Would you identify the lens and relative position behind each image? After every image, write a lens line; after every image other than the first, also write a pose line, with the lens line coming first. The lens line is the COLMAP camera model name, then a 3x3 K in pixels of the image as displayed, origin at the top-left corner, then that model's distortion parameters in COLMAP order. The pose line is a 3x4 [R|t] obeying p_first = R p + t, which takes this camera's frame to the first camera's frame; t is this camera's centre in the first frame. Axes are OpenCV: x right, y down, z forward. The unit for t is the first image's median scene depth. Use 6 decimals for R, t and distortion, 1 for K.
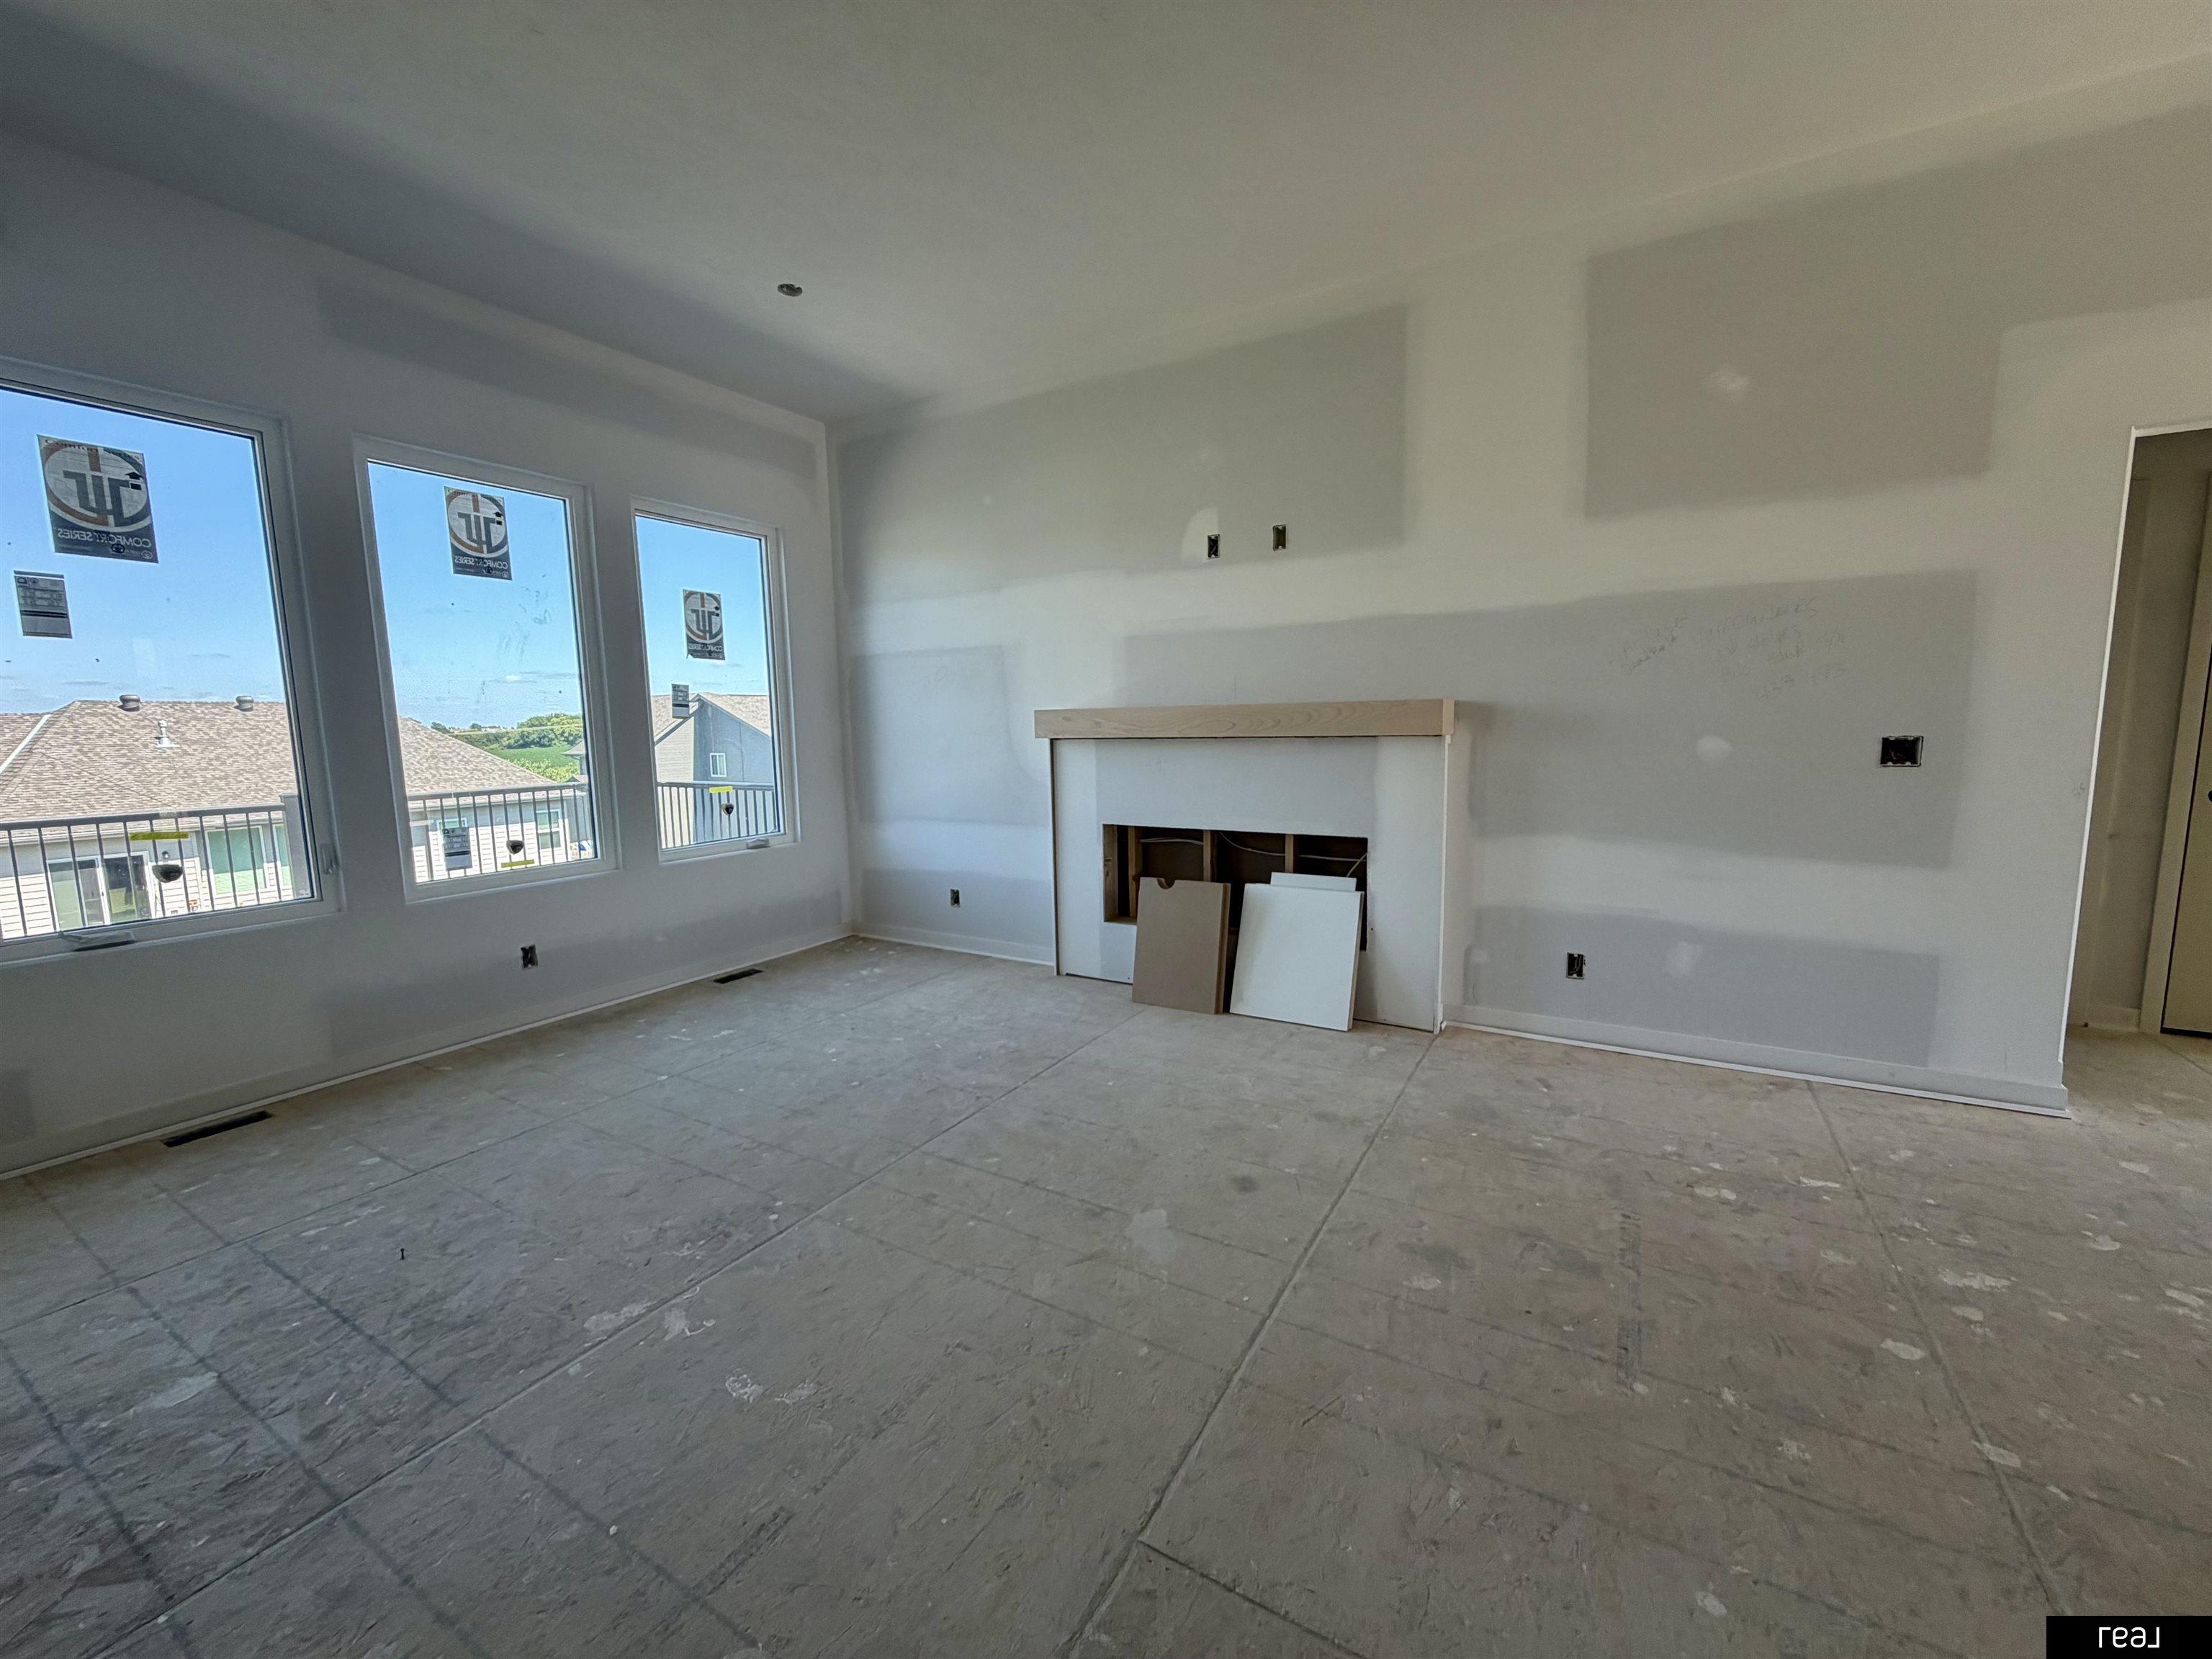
lens RADIAL K [[885.5, 0, 1102.9], [0, 885.5, 825.9], [0, 0, 1]] dist [0.003113, -0.001522]
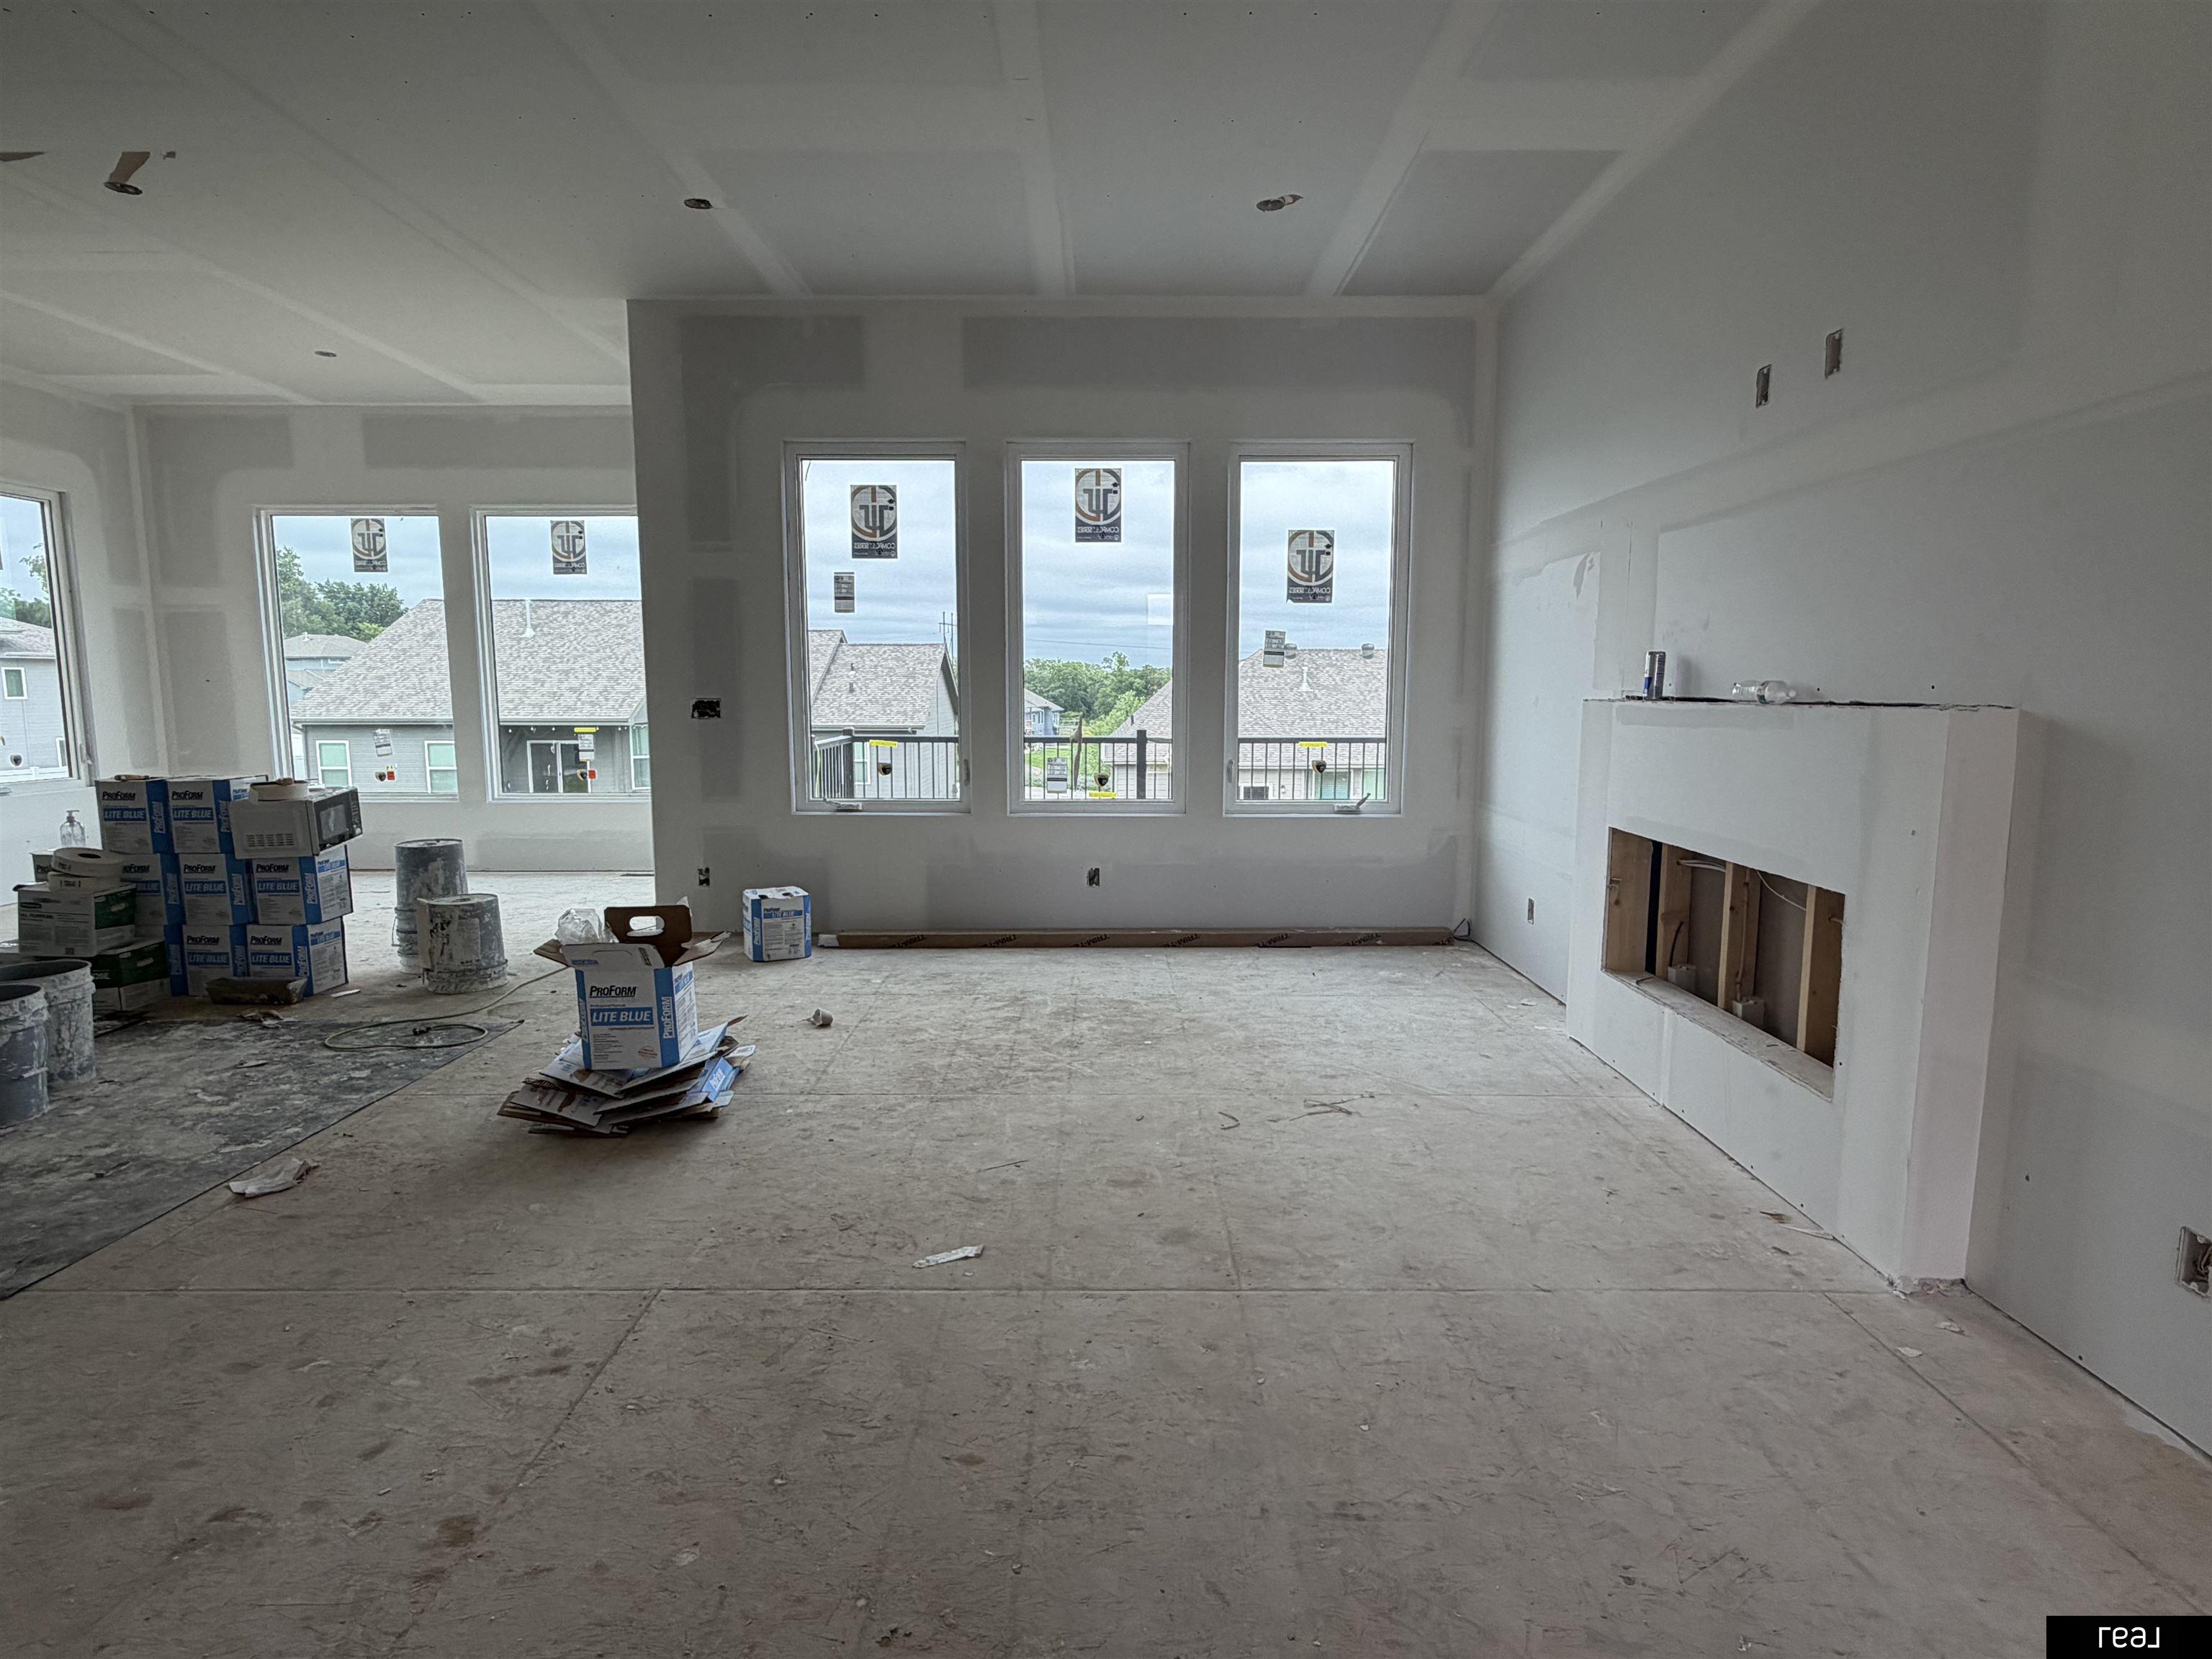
lens RADIAL K [[1204.6, 0, 1108.9], [0, 1204.6, 834.6], [0, 0, 1]] dist [0.001879, 0.001931]
pose [[0.508805, 0.124959, -0.851765, 0.701682], [-0.110206, 0.990723, 0.079513, -0.032181], [0.853799, 0.053413, 0.517856, 0.231484]]
